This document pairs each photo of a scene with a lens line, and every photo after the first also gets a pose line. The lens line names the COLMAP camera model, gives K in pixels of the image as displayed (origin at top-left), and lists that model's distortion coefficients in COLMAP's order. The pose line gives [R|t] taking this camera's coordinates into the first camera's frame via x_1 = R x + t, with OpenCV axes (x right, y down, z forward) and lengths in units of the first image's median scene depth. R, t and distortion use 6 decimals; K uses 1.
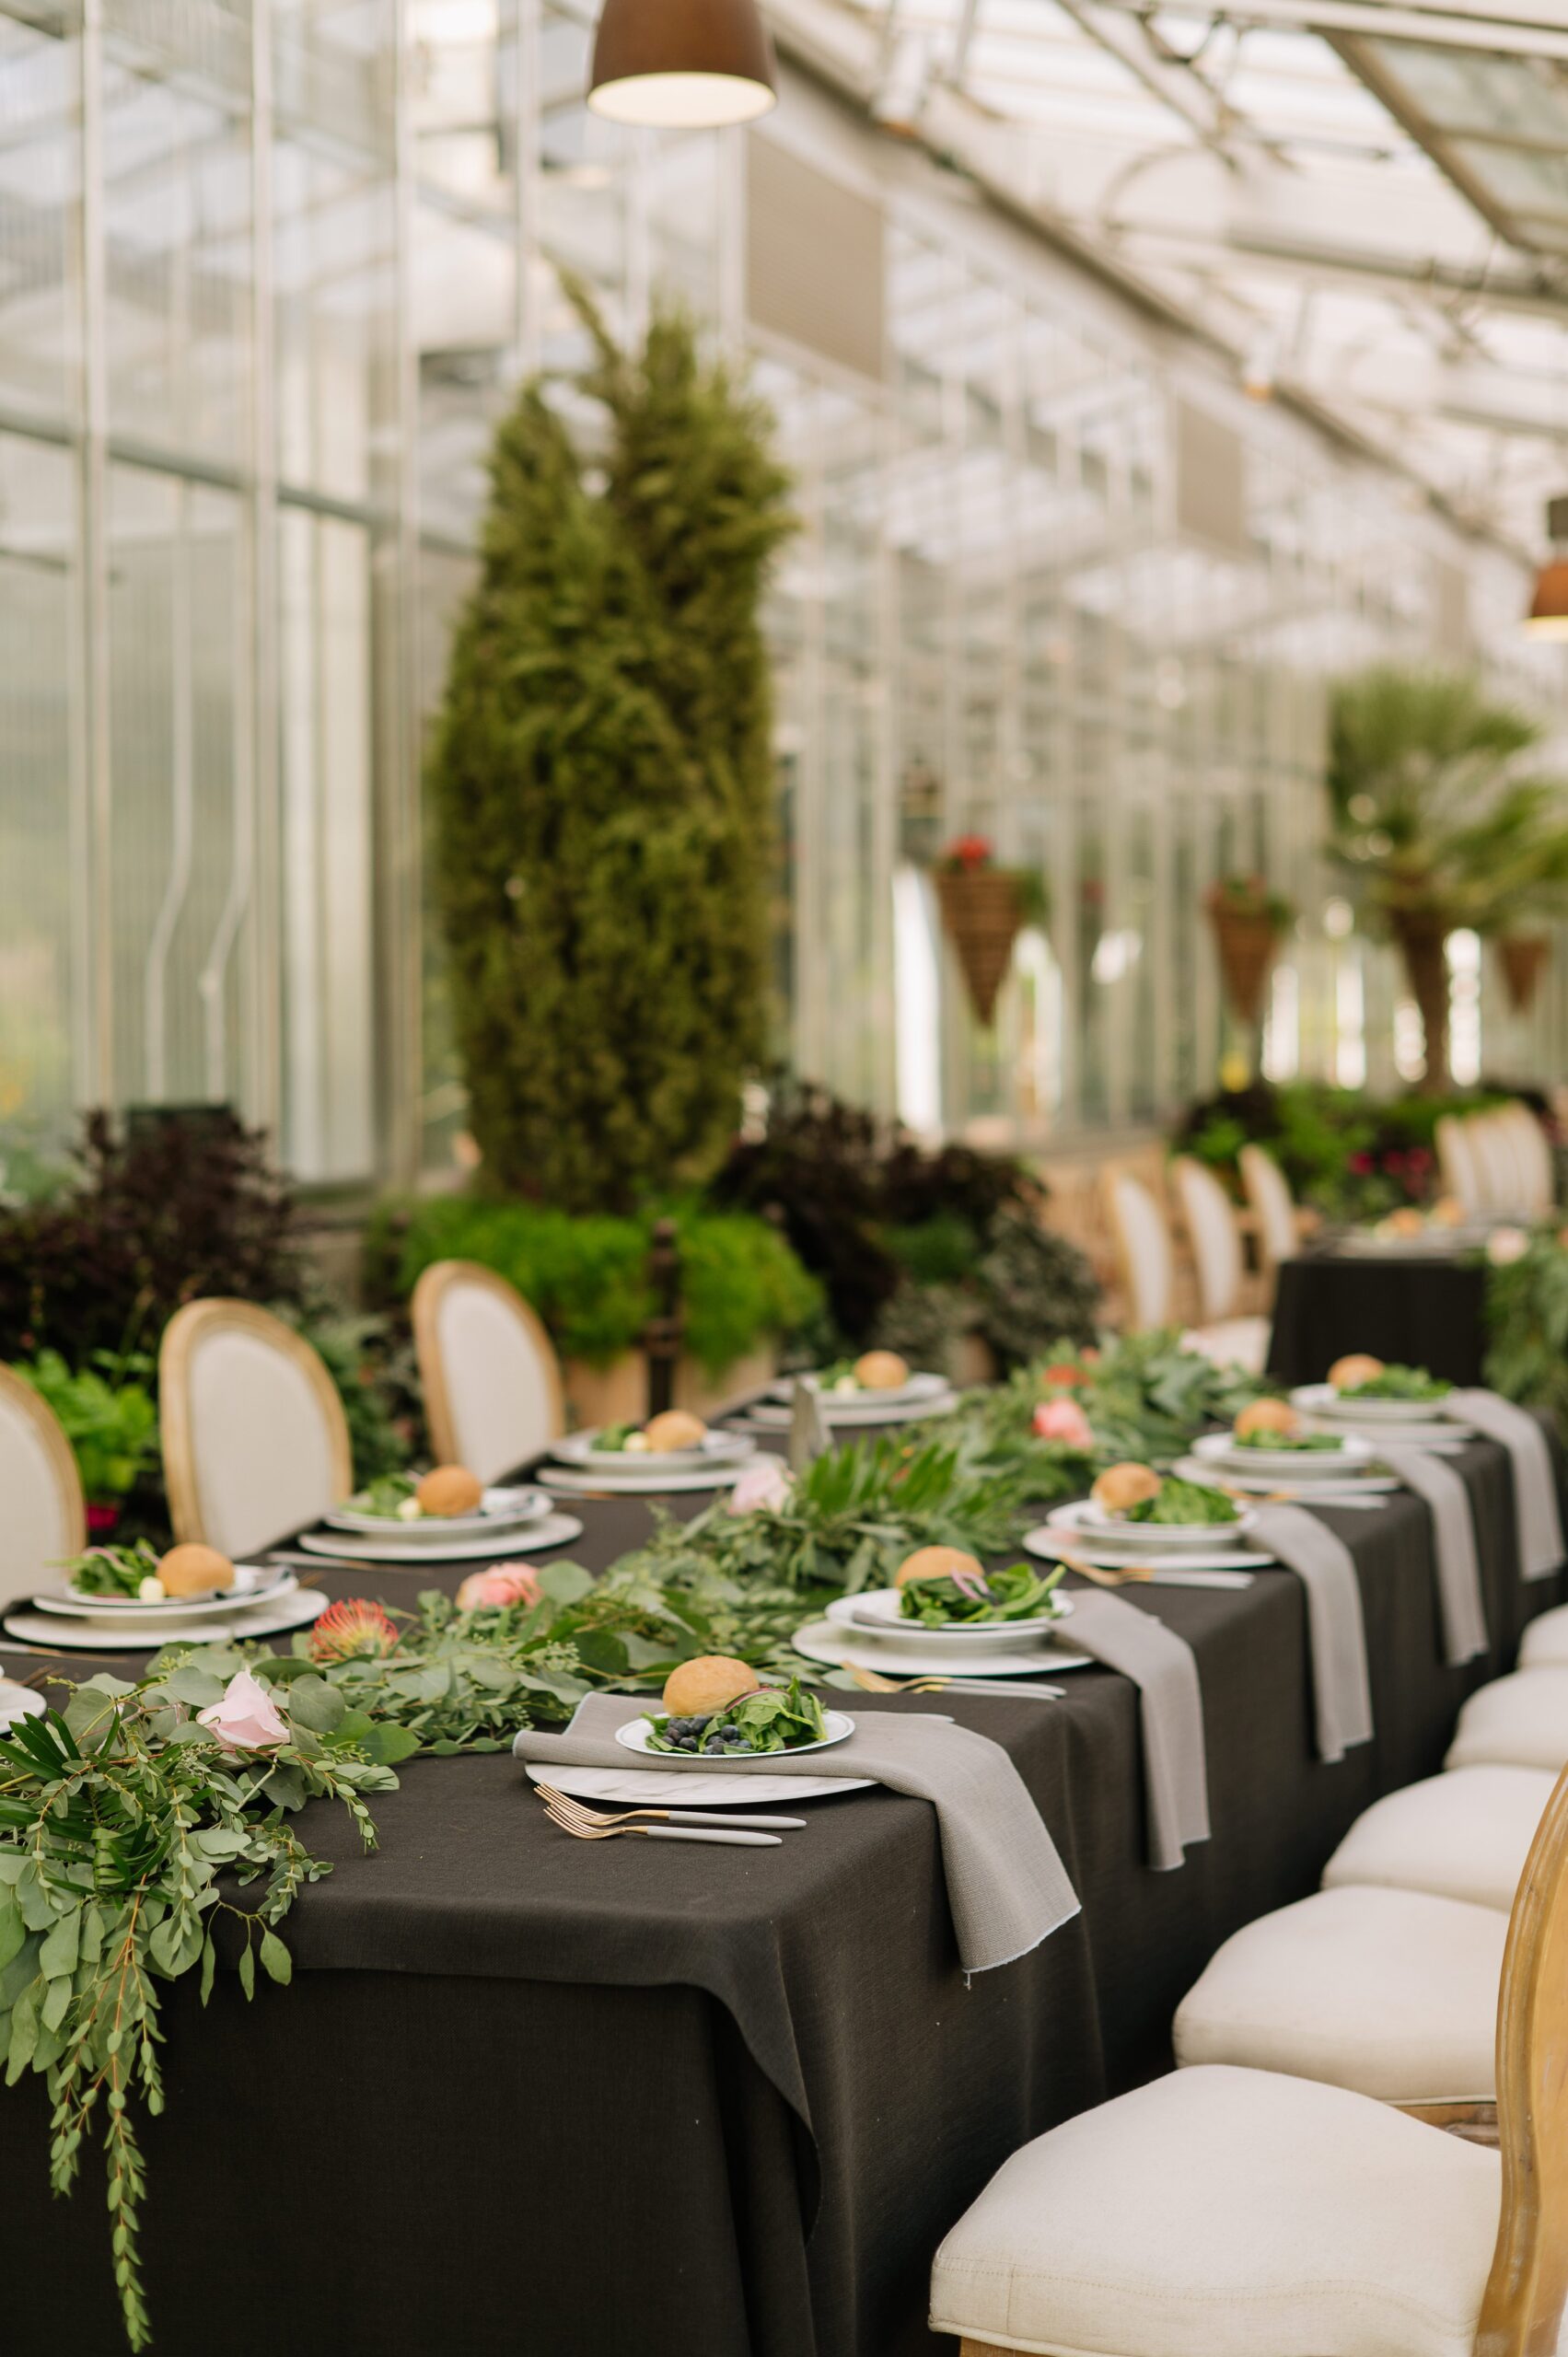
lens RADIAL K [[3394.1, 0, 784.0], [0, 3394.1, 1178.5], [0, 0, 1]] dist [0.011306, 0.066772]
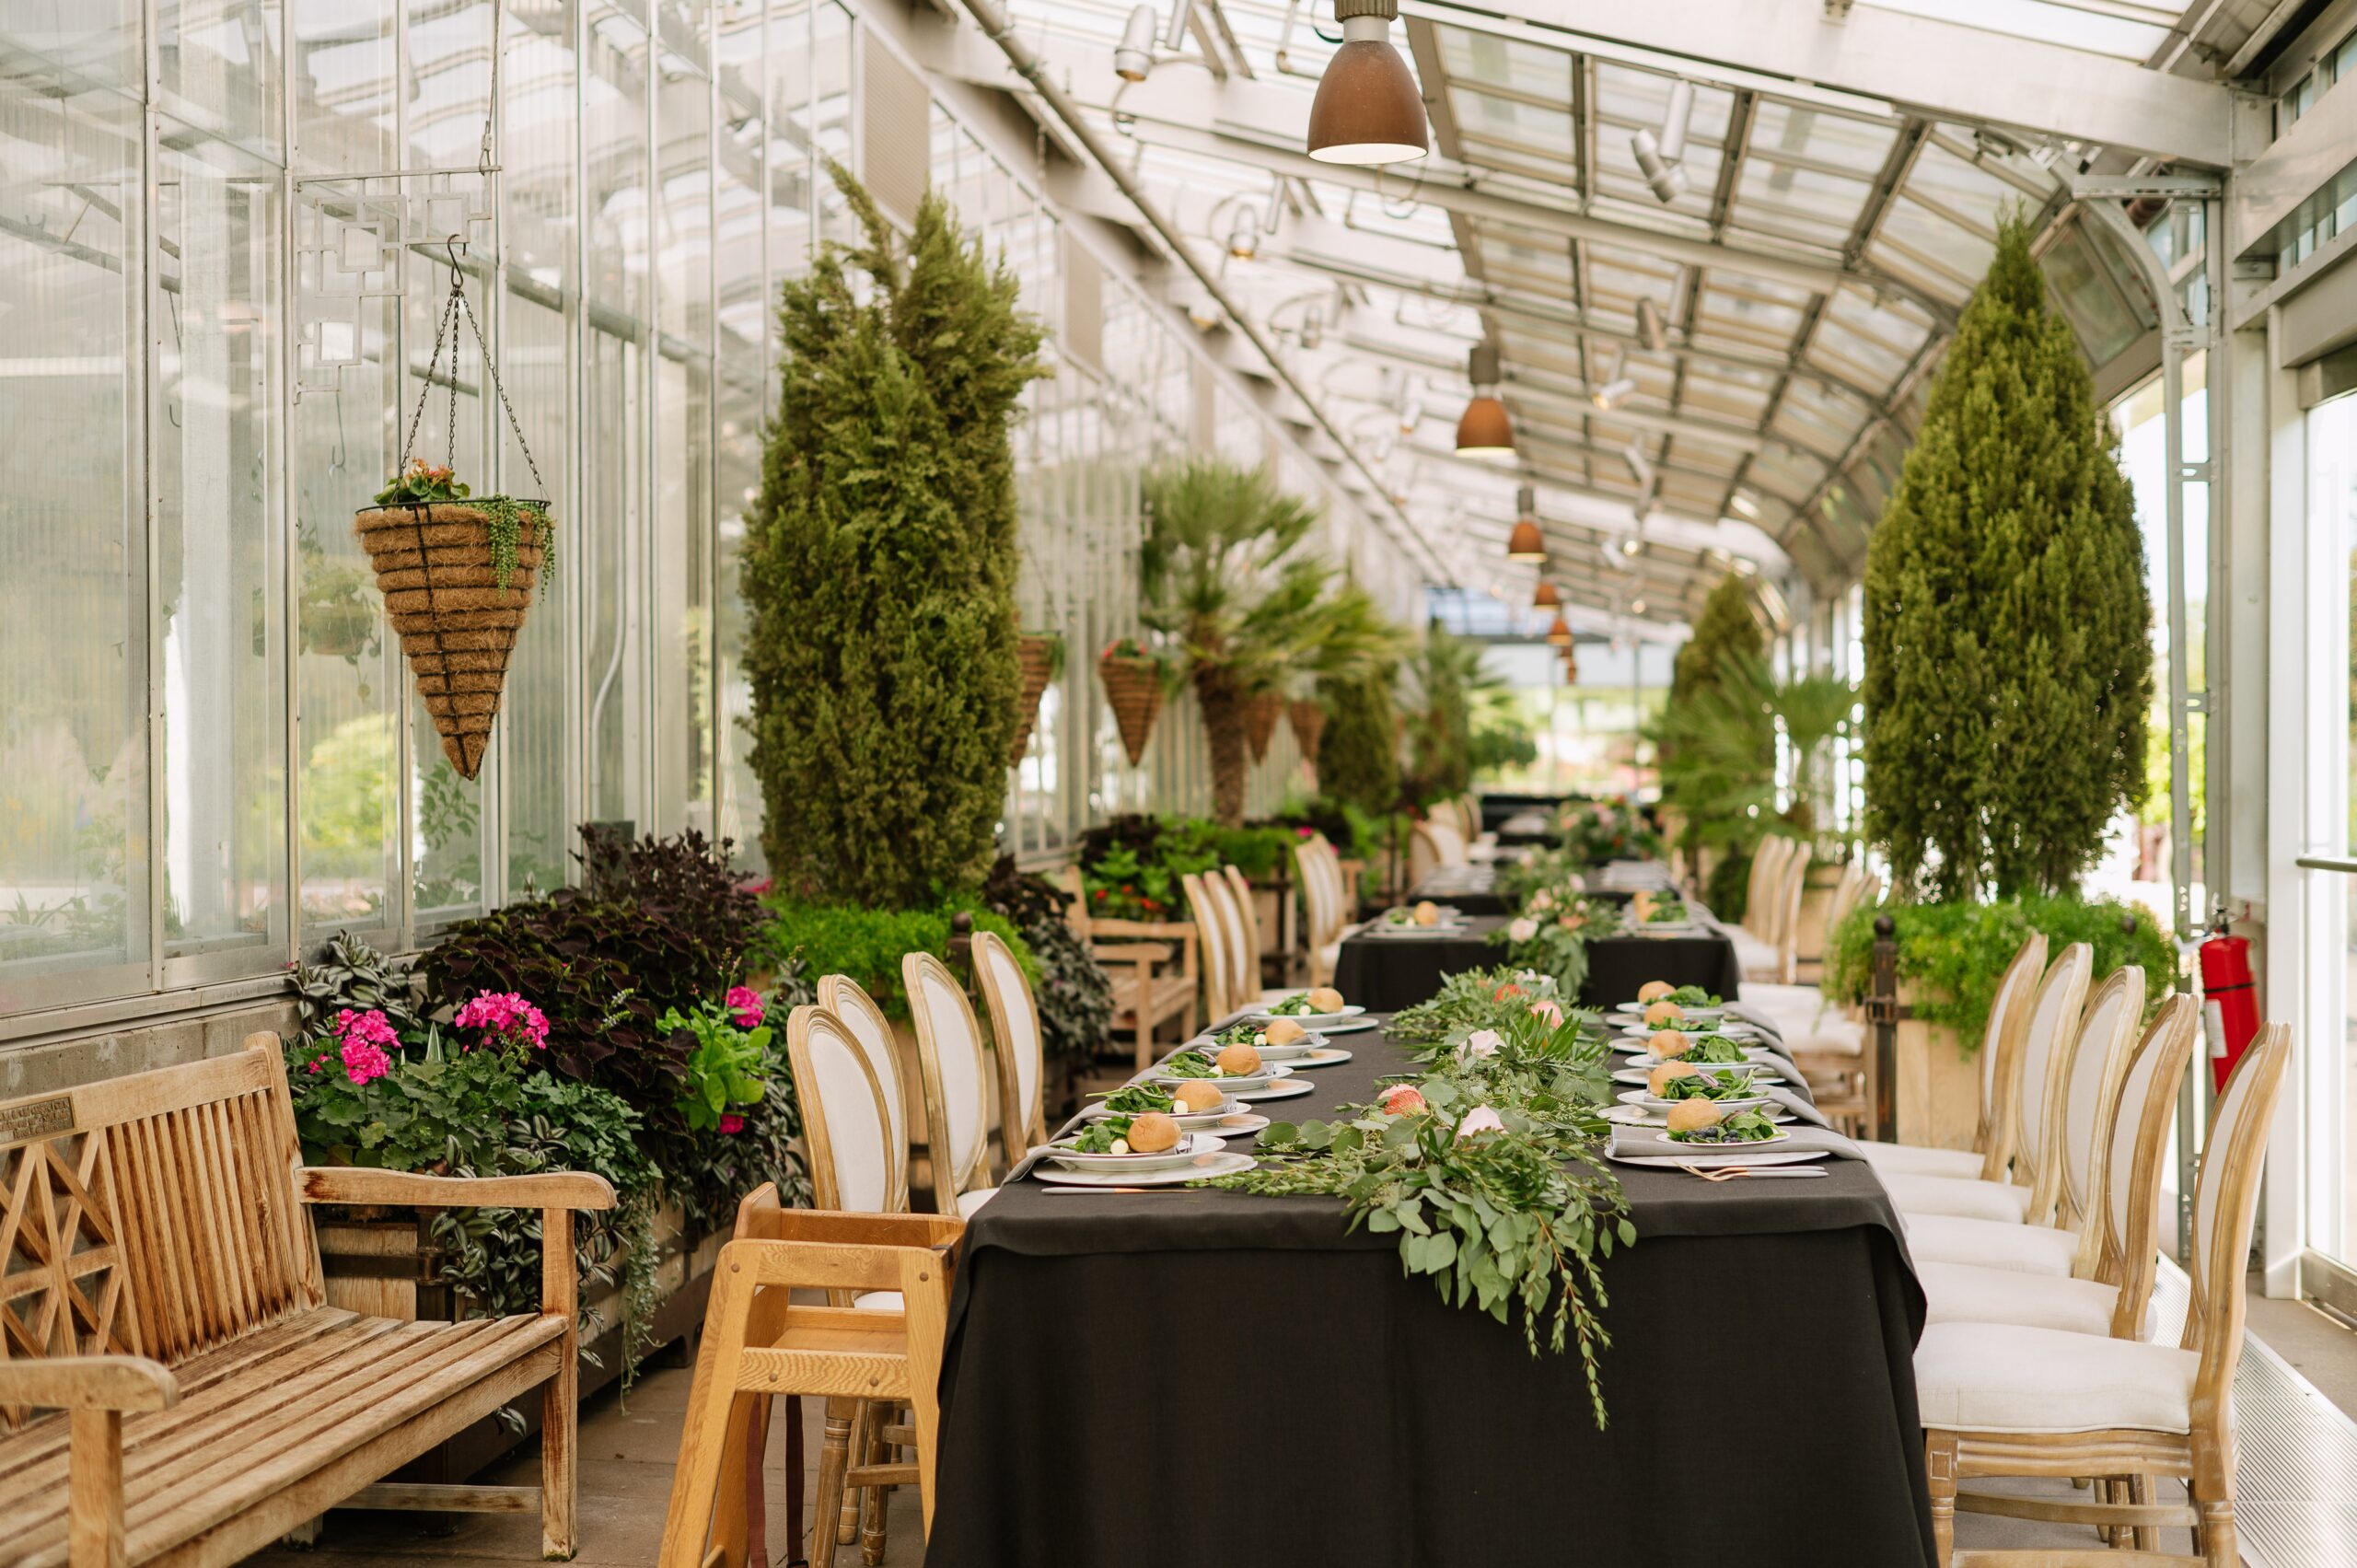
lens RADIAL K [[3394.1, 0, 1178.5], [0, 3394.1, 784.0], [0, 0, 1]] dist [0.011306, 0.066772]
pose [[0.963656, -0.004501, 0.267108, -0.297707], [0.015946, 0.999044, -0.040694, 0.017411], [-0.266670, 0.043475, 0.962807, -0.255393]]
